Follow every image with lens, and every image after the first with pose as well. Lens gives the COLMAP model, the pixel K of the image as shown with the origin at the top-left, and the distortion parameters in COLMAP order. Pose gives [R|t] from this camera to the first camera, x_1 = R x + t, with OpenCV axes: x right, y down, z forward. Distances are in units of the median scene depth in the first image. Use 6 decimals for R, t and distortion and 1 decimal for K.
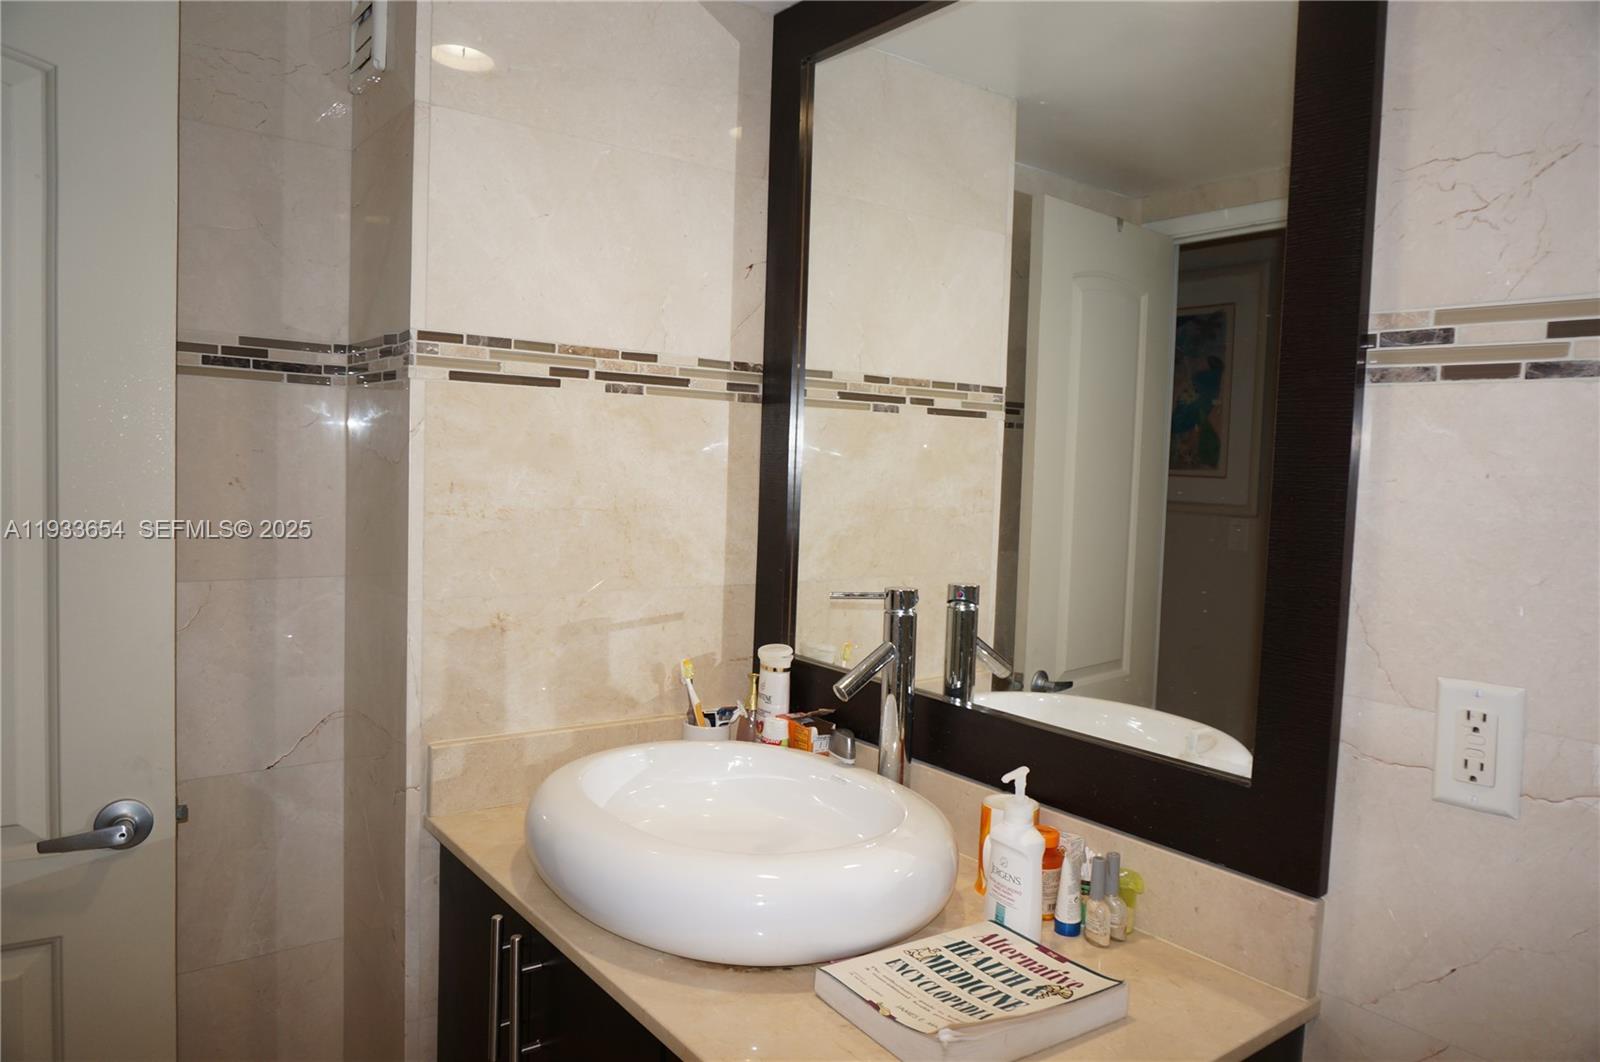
lens RADIAL K [[1070.0, 0, 801.9], [0, 1070.0, 525.8], [0, 0, 1]] dist [-0.048415, 0.044827]
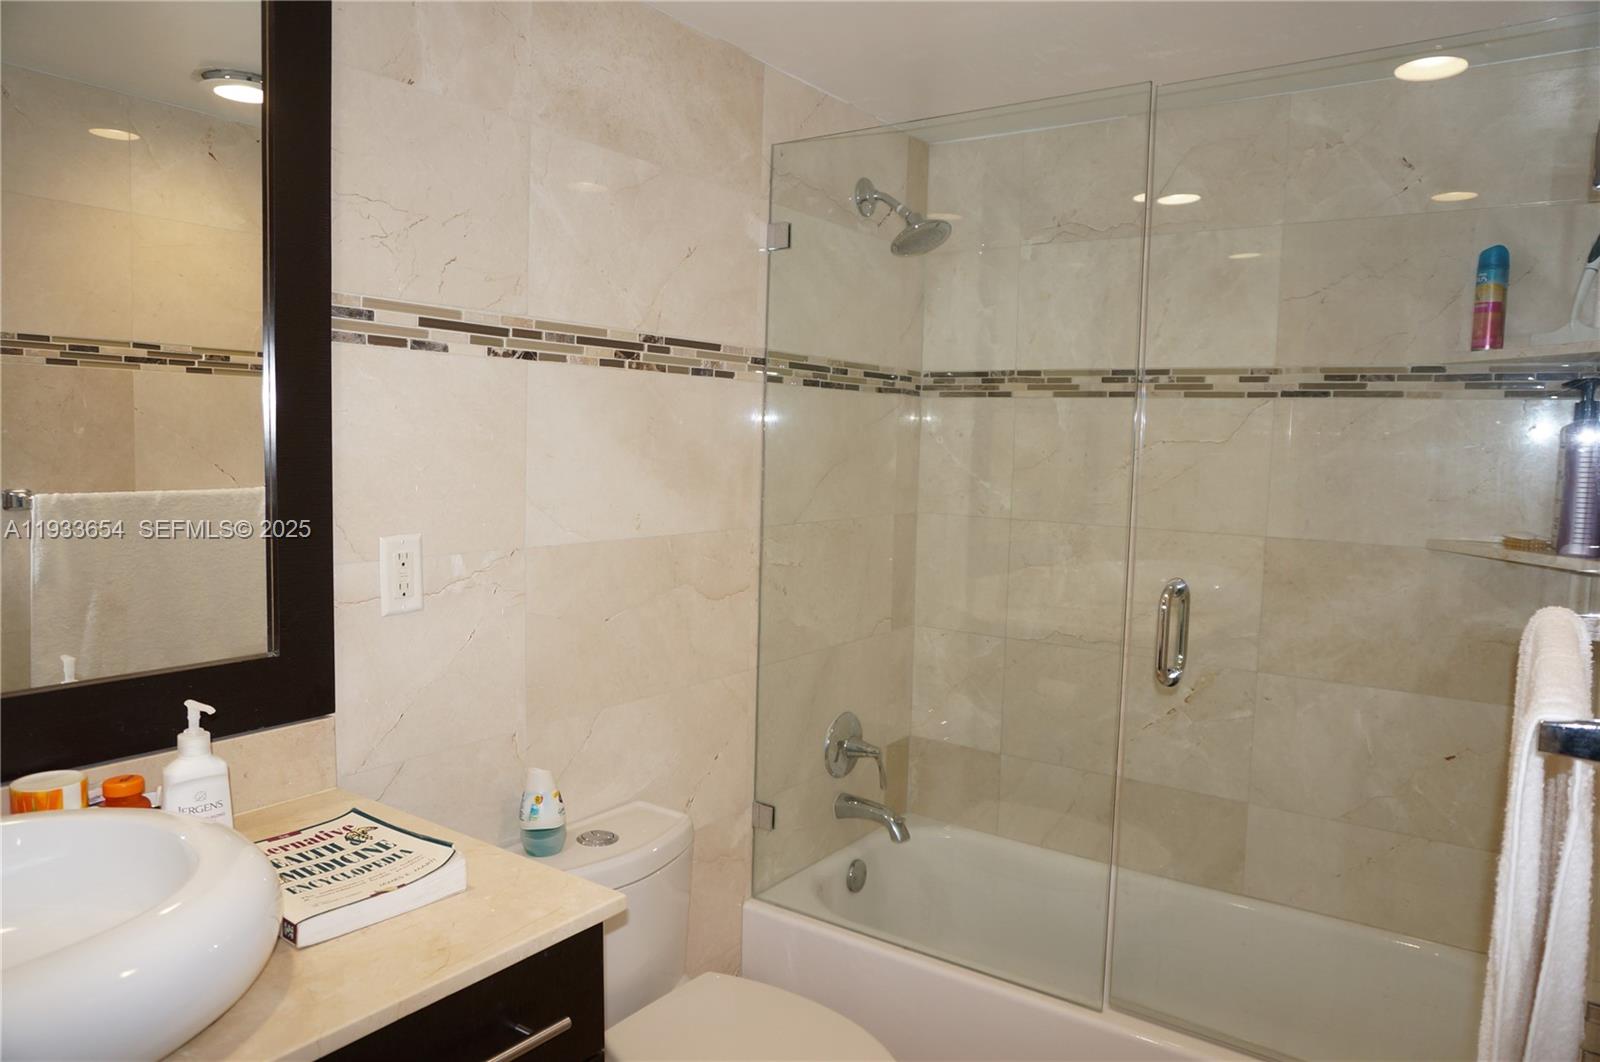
lens RADIAL K [[1070.0, 0, 796.6], [0, 1070.0, 533.1], [0, 0, 1]] dist [-0.048415, 0.044827]
pose [[-0.309054, -0.119204, 0.943544, -1.058133], [0.026923, 0.990620, 0.133970, -0.056107], [-0.950663, 0.066807, -0.302945, 0.891273]]
